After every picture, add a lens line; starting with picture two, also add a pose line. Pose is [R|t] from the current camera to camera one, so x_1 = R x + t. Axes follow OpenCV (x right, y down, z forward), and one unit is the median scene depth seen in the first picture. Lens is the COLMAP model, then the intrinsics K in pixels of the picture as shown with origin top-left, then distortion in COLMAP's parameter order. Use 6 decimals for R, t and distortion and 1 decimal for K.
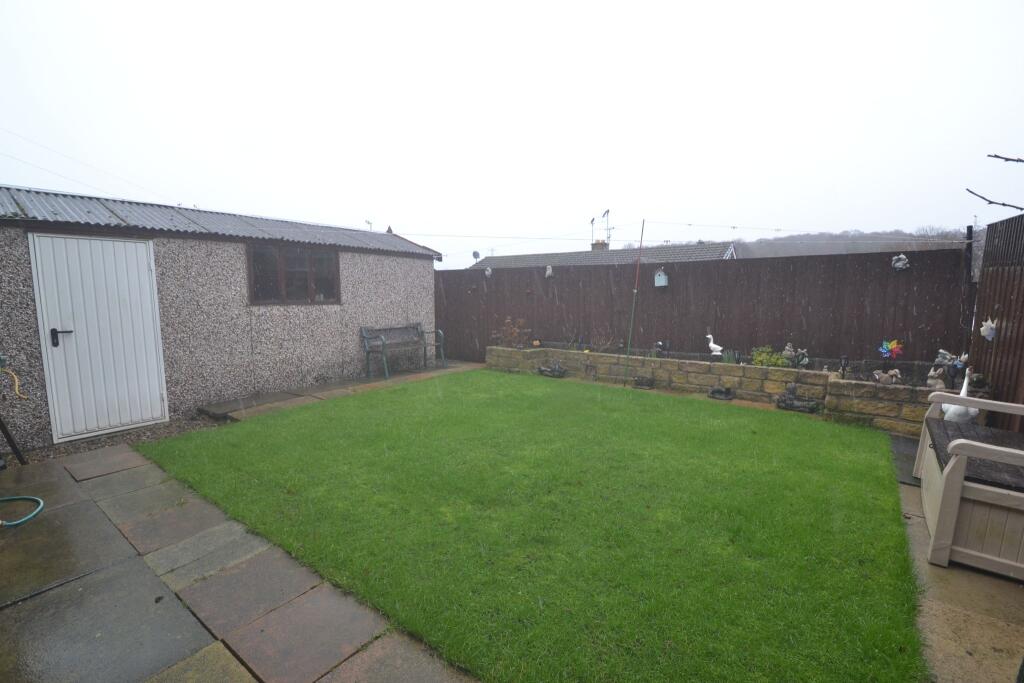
lens RADIAL K [[455.8, 0, 504.4], [0, 455.8, 345.5], [0, 0, 1]] dist [0.023806, -0.023699]
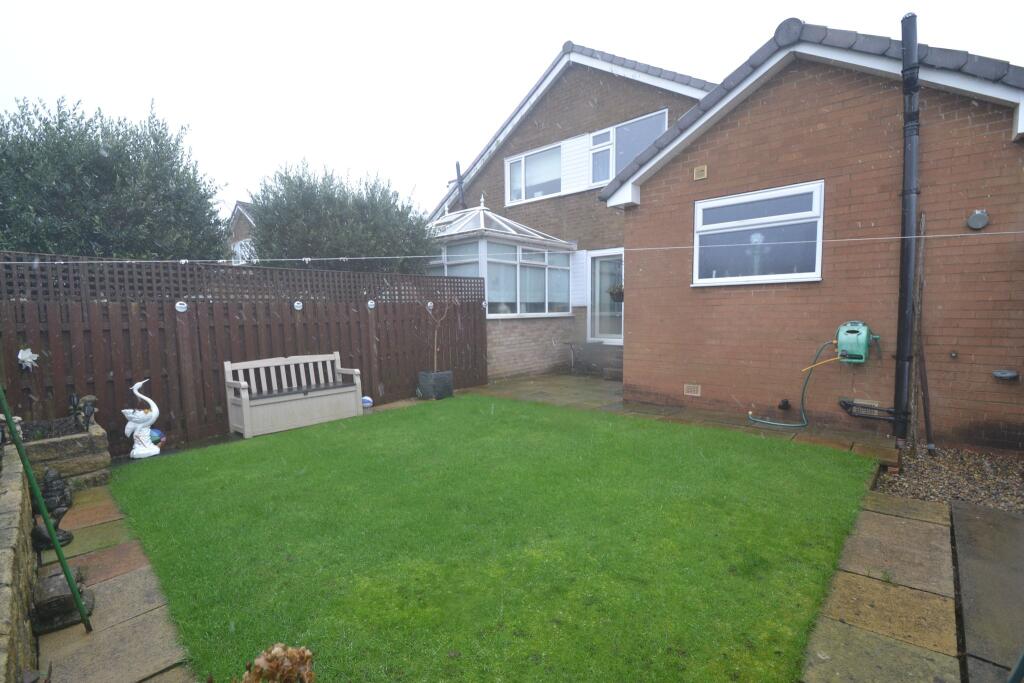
lens RADIAL K [[455.8, 0, 504.4], [0, 455.8, 345.5], [0, 0, 1]] dist [0.023806, -0.023699]
pose [[-0.996859, 0.013979, 0.077953, -0.050015], [0.028738, 0.981056, 0.191579, -0.155469], [-0.073798, 0.193217, -0.978377, 1.277127]]
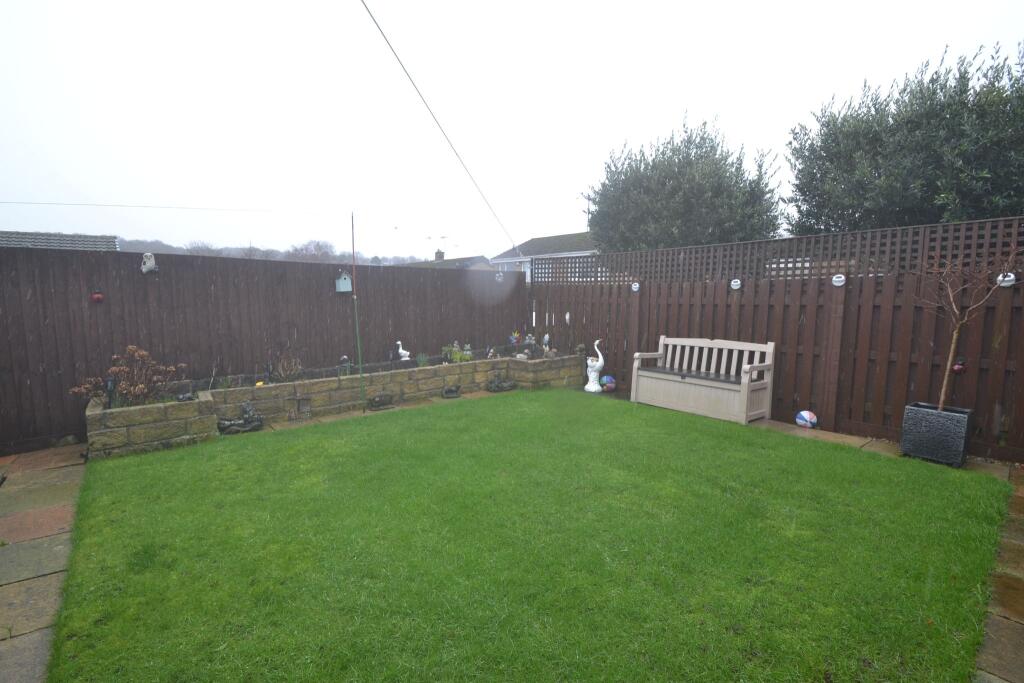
lens RADIAL K [[455.8, 0, 504.4], [0, 455.8, 345.5], [0, 0, 1]] dist [0.023806, -0.023699]
pose [[0.221708, -0.099951, 0.969977, -0.484502], [0.115459, 0.990426, 0.075667, -0.065281], [-0.968253, 0.095217, 0.231126, 0.570089]]
